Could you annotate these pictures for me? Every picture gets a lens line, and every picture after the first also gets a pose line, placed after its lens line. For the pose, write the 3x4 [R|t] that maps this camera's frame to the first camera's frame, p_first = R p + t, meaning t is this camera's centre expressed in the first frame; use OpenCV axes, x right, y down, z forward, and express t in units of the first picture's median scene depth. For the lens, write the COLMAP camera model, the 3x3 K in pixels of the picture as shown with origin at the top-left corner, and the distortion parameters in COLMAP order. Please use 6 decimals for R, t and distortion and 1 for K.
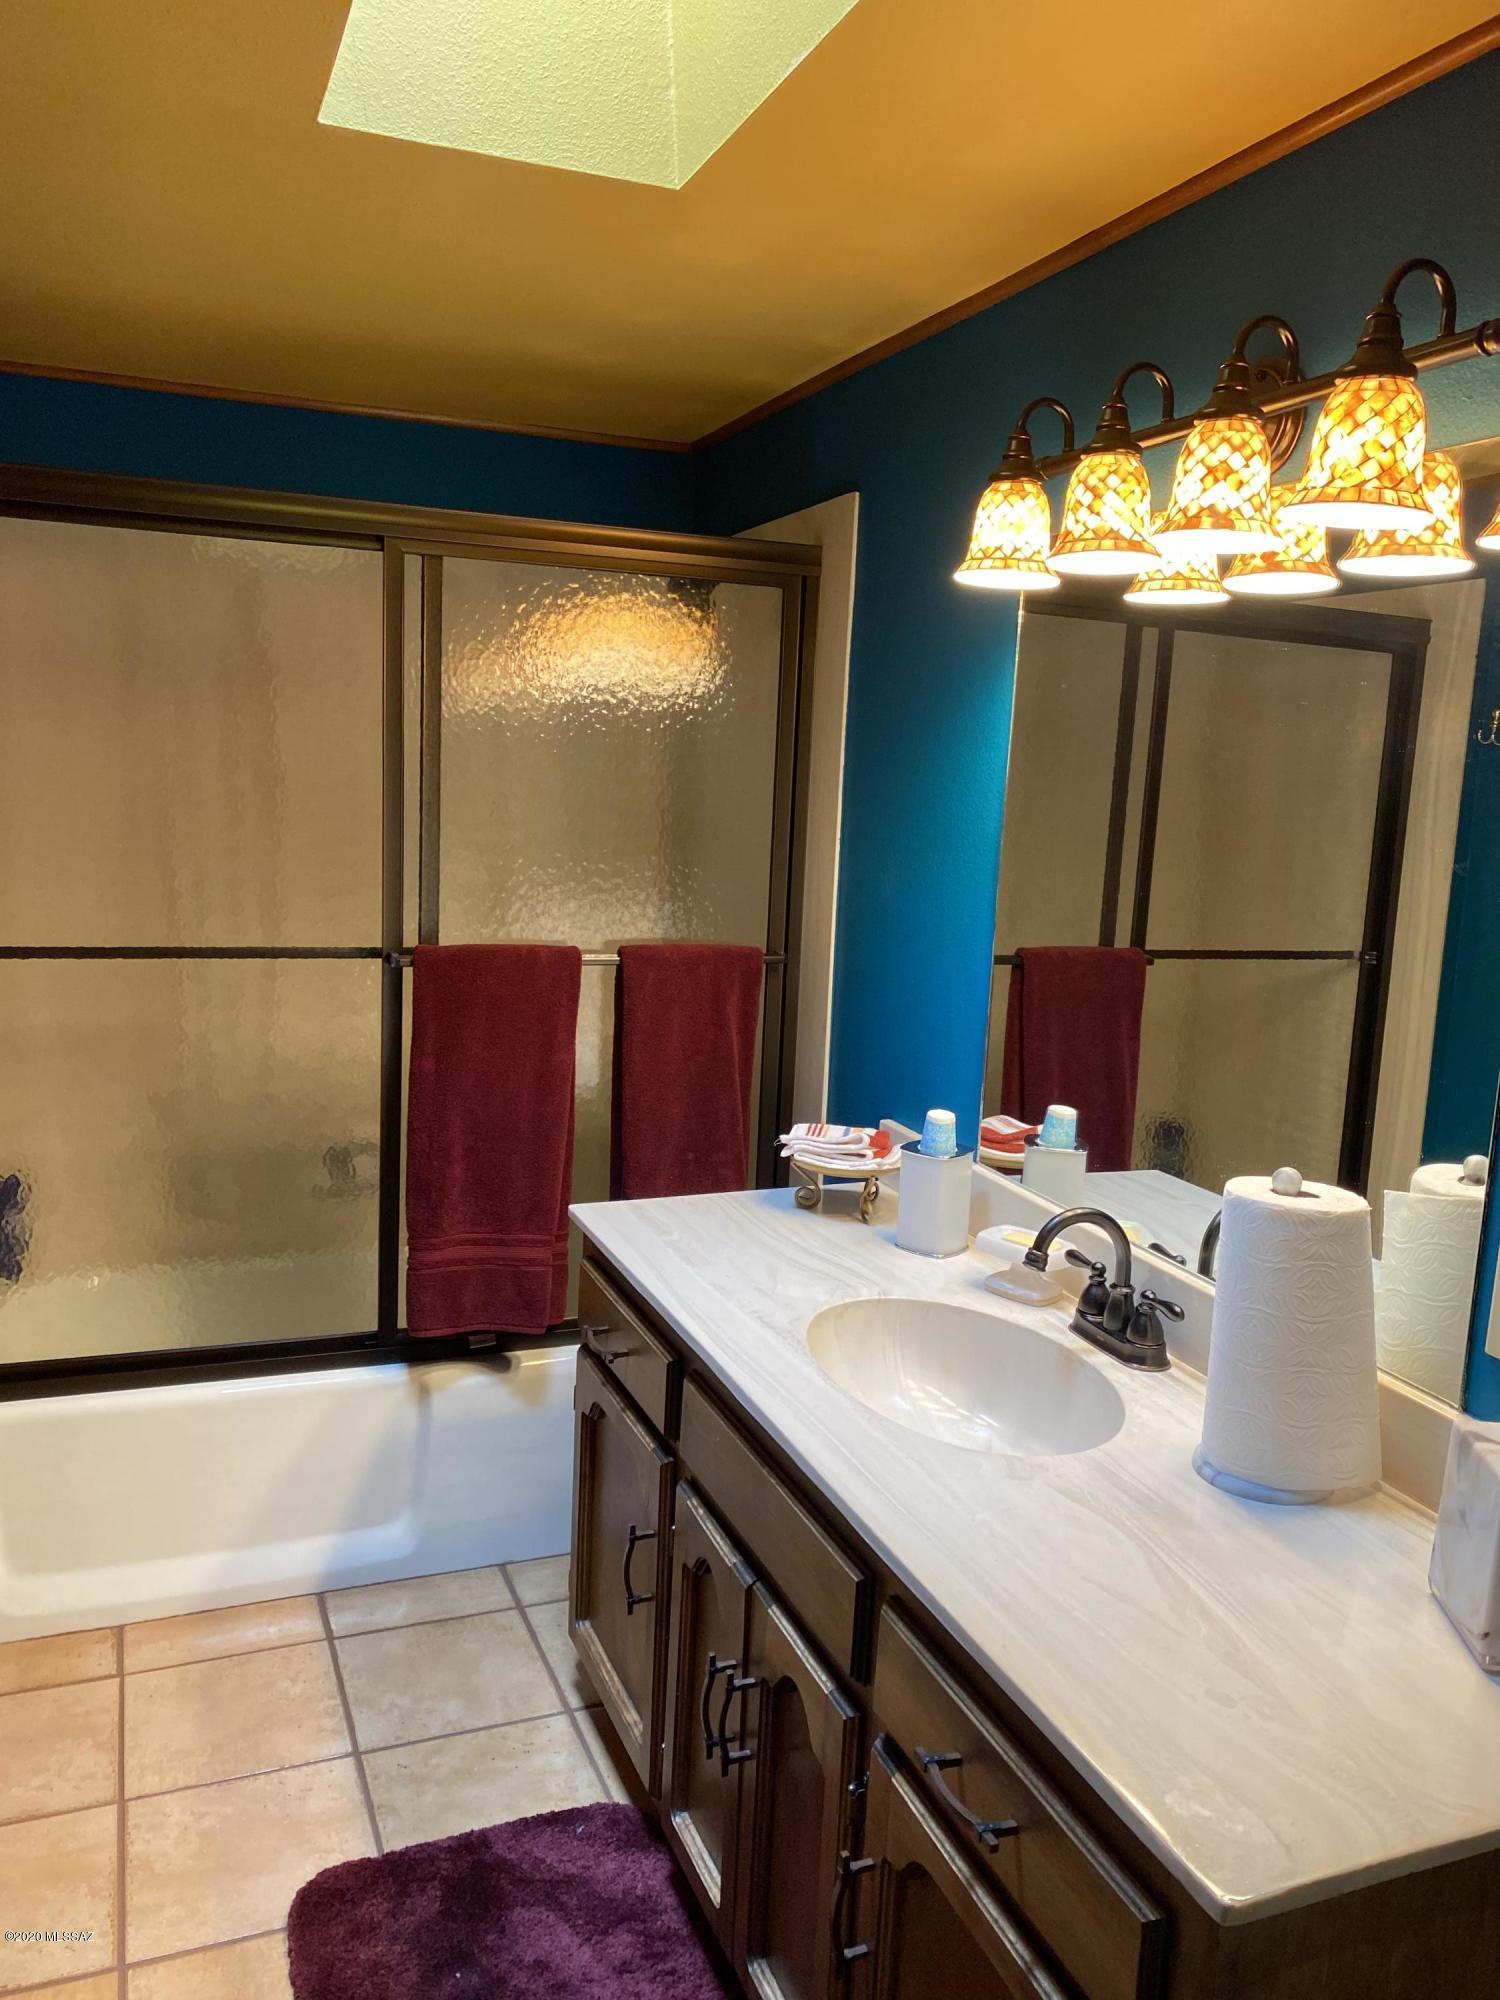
lens RADIAL K [[1515.7, 0, 746.4], [0, 1515.7, 994.2], [0, 0, 1]] dist [0.015103, -0.000981]
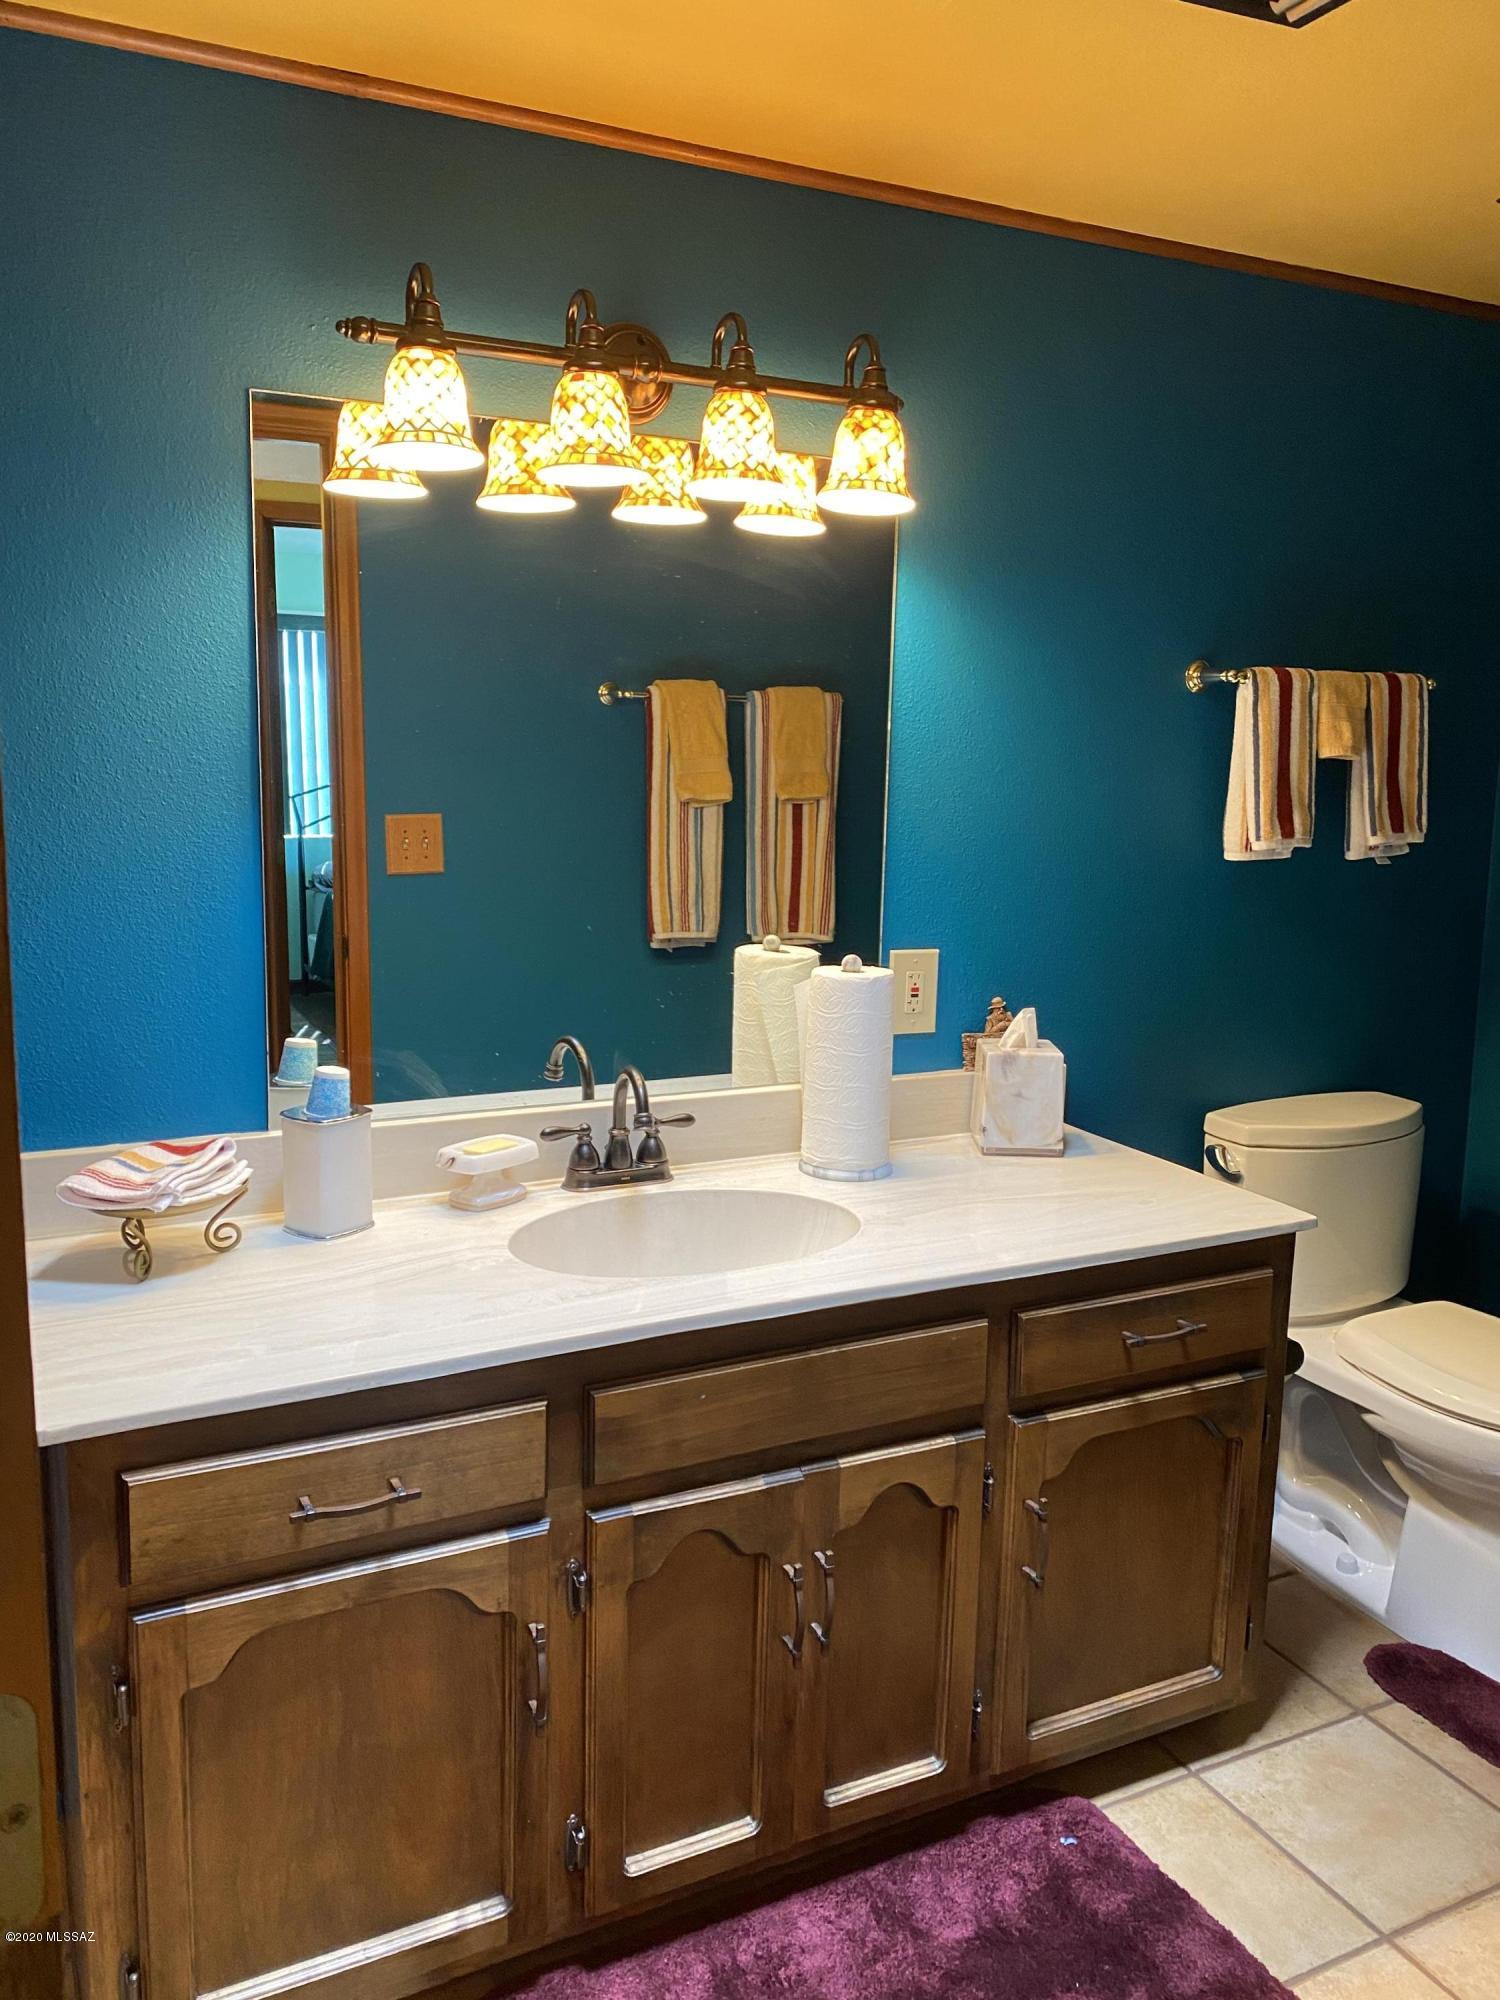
lens RADIAL K [[1515.7, 0, 747.5], [0, 1515.7, 1002.7], [0, 0, 1]] dist [0.015103, -0.000981]
pose [[-0.078028, -0.214495, 0.973603, -0.804575], [0.128299, 0.966300, 0.223168, -0.133009], [-0.988661, 0.142326, -0.047879, 0.905956]]
